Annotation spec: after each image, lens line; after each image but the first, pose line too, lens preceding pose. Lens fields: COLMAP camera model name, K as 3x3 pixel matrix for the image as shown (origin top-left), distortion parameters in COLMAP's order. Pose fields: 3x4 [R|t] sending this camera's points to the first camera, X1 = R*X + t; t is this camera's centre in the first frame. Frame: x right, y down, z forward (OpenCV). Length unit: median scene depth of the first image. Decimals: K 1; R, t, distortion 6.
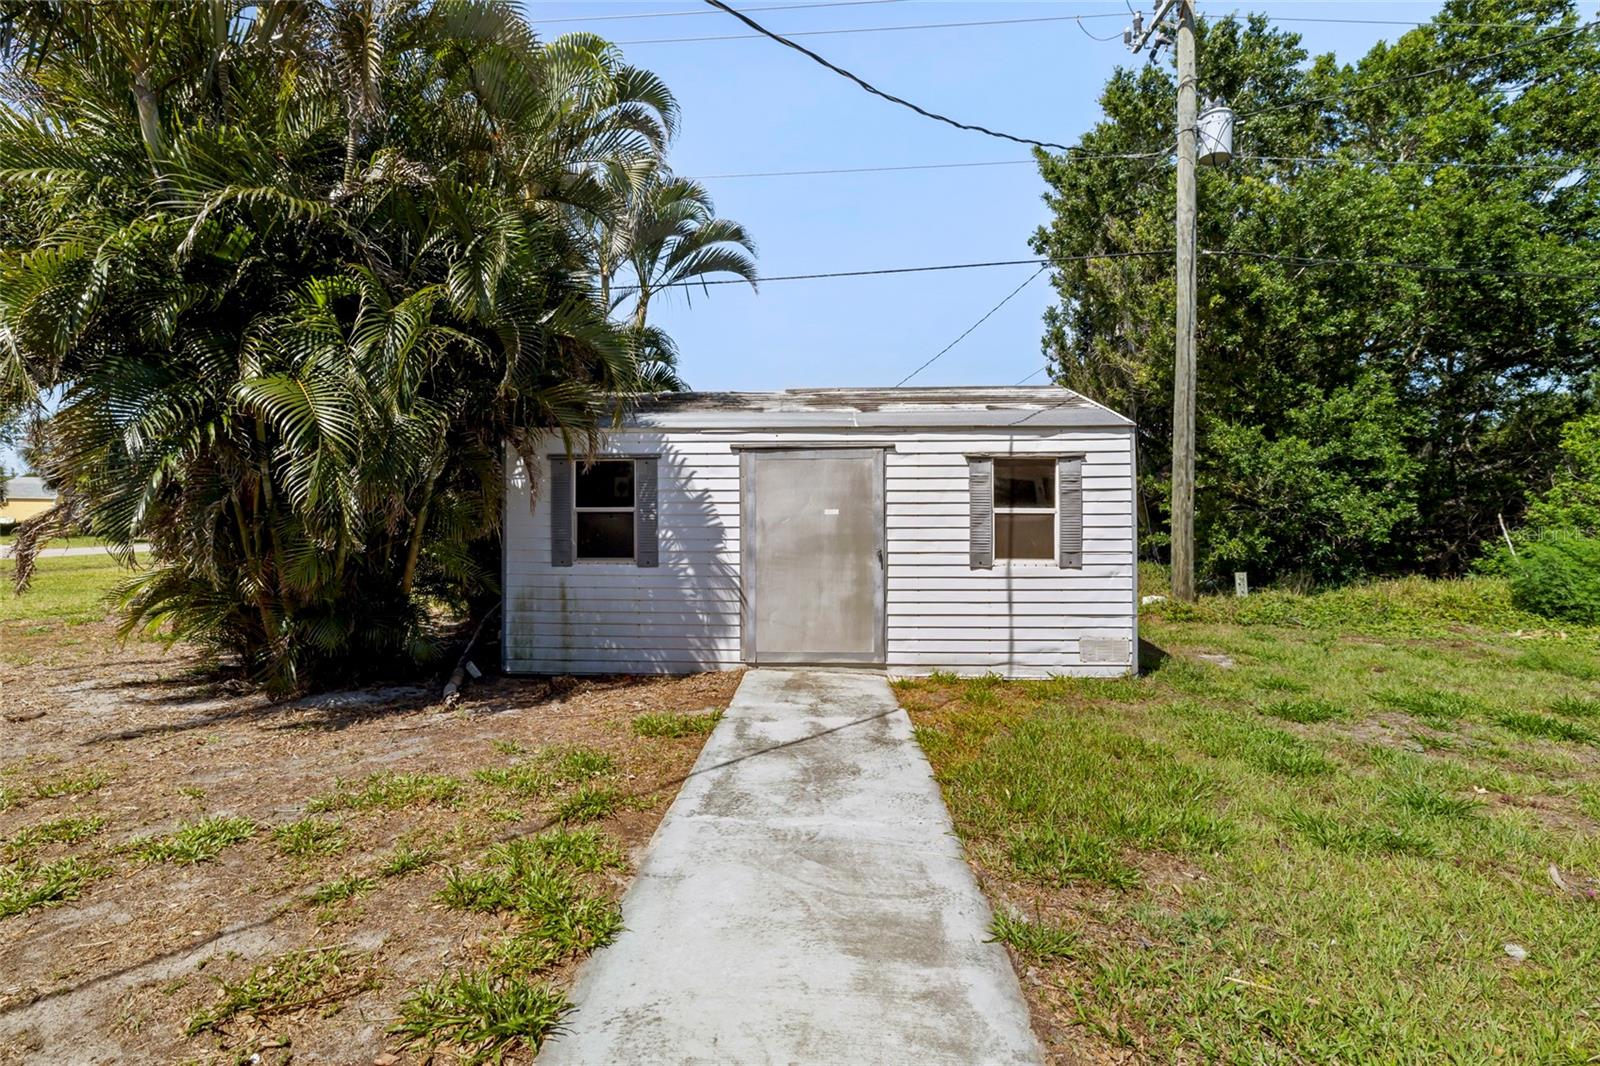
lens RADIAL K [[717.8, 0, 793.9], [0, 717.8, 521.0], [0, 0, 1]] dist [-0.009622, 0.003057]
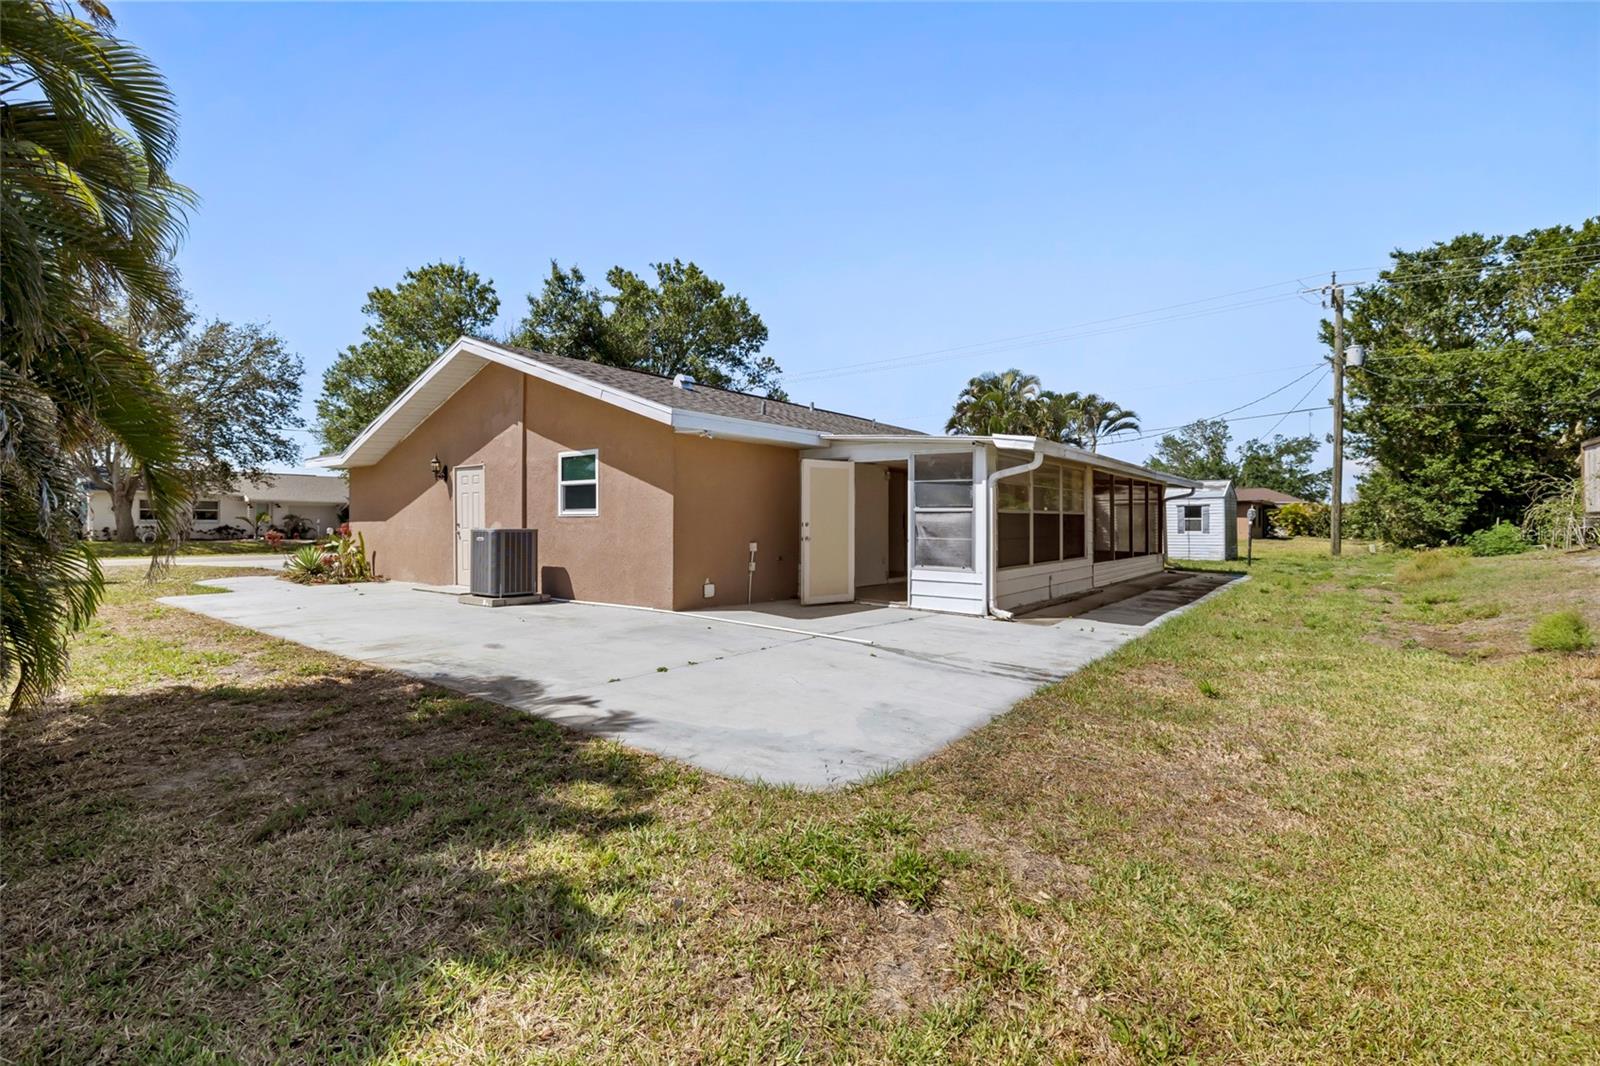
lens RADIAL K [[717.8, 0, 797.5], [0, 717.8, 525.2], [0, 0, 1]] dist [-0.009622, 0.003057]
pose [[0.818108, -0.003973, -0.575052, 0.807574], [0.000671, 0.999982, -0.005954, 0.042428], [0.575065, 0.004485, 0.818095, -3.497171]]
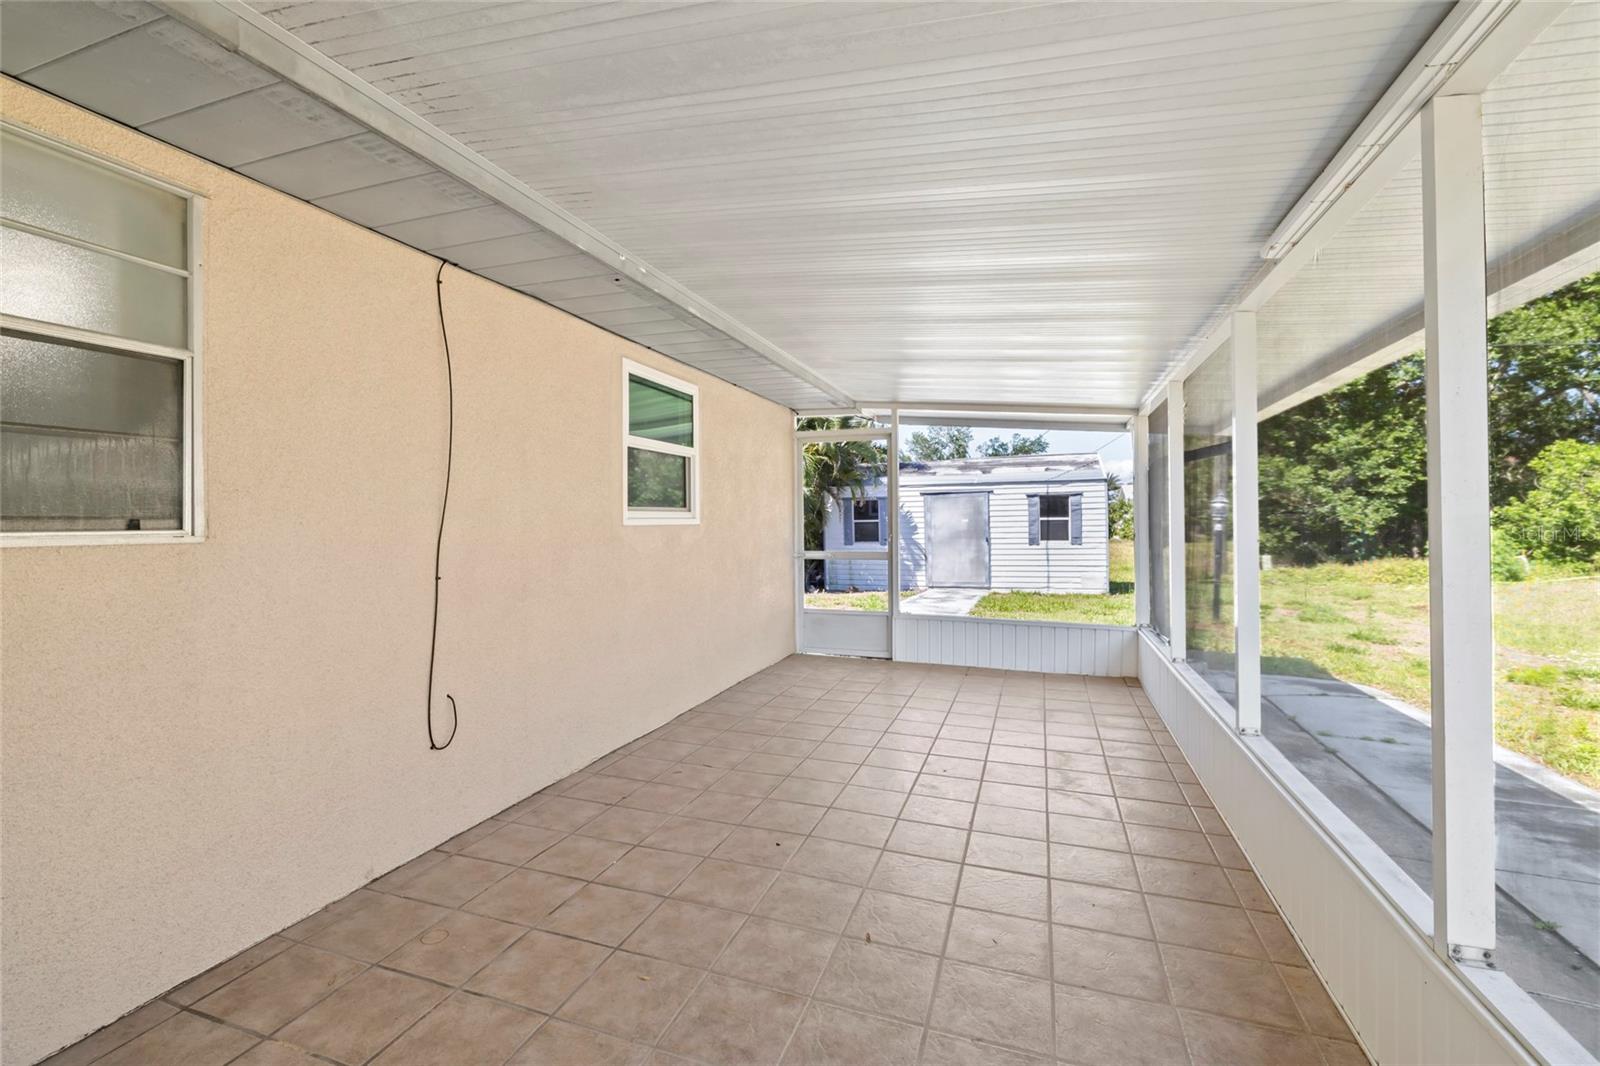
lens RADIAL K [[717.8, 0, 791.9], [0, 717.8, 532.3], [0, 0, 1]] dist [-0.009622, 0.003057]
pose [[0.958963, -0.008685, -0.283399, 0.171373], [0.010672, 0.999928, 0.005469, 0.006704], [0.283331, -0.008270, 0.958987, -1.352825]]
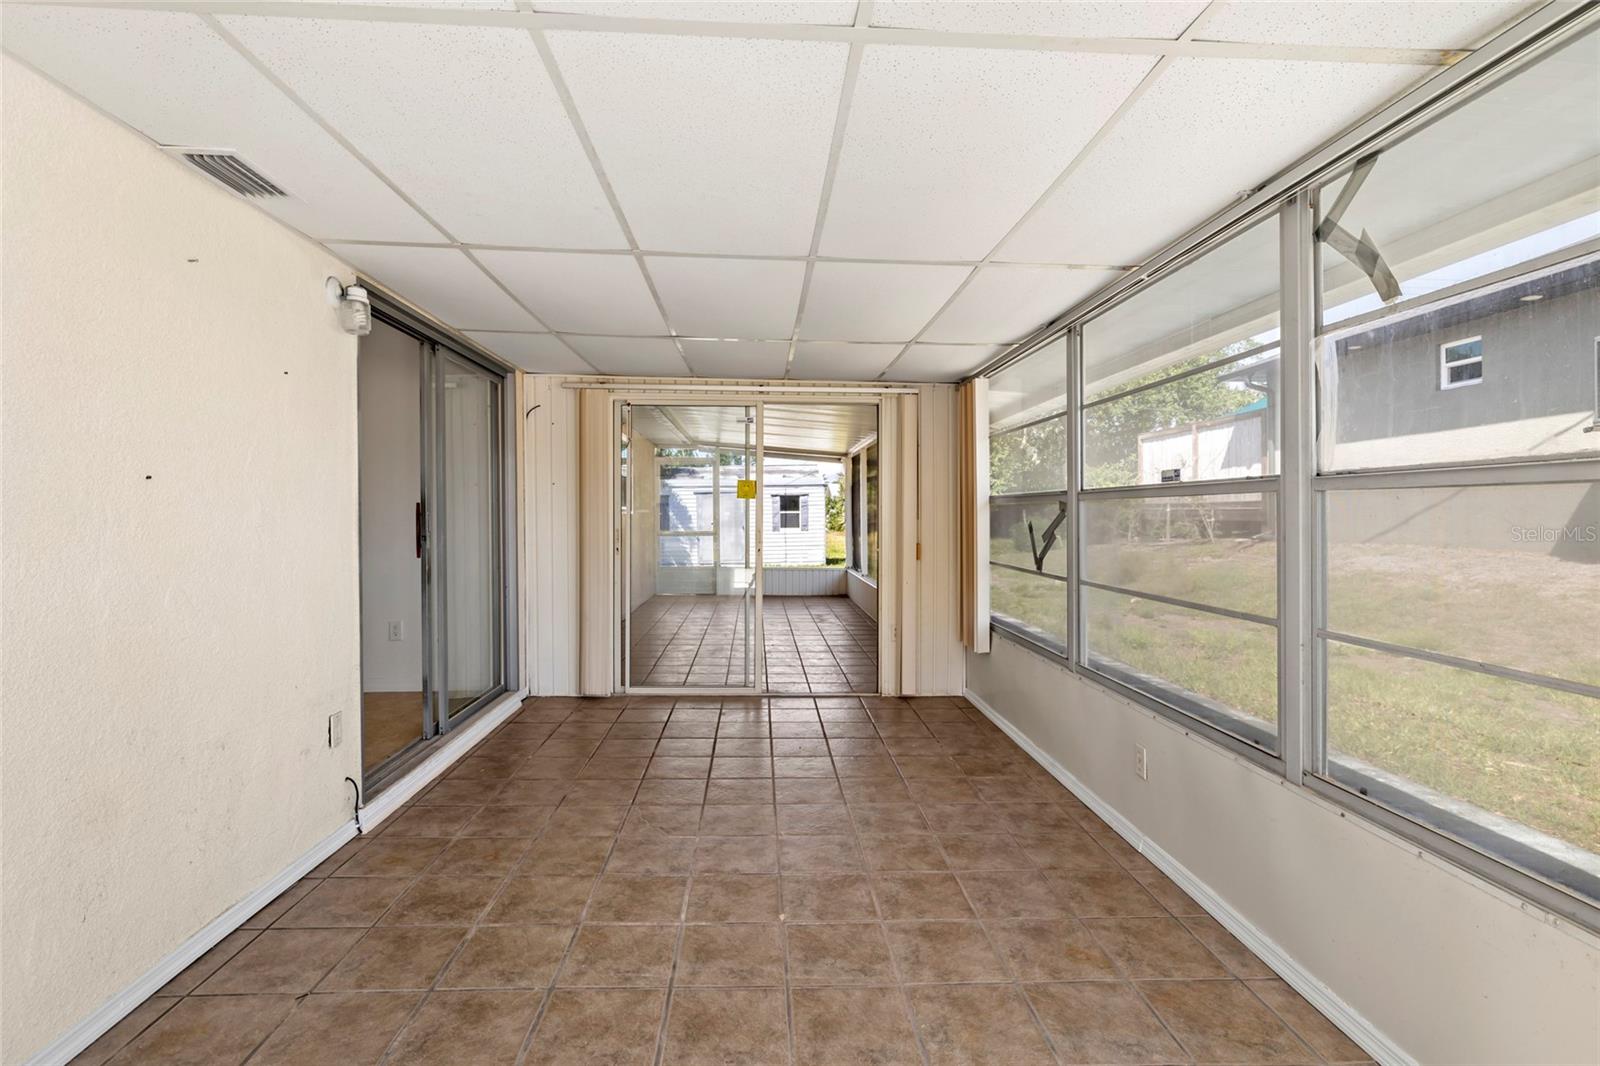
lens RADIAL K [[717.8, 0, 799.9], [0, 717.8, 519.1], [0, 0, 1]] dist [-0.009622, 0.003057]
pose [[0.994459, -0.014863, 0.104070, 0.043553], [0.014968, 0.999888, -0.000231, 0.016340], [-0.104055, 0.001787, 0.994570, -2.061509]]
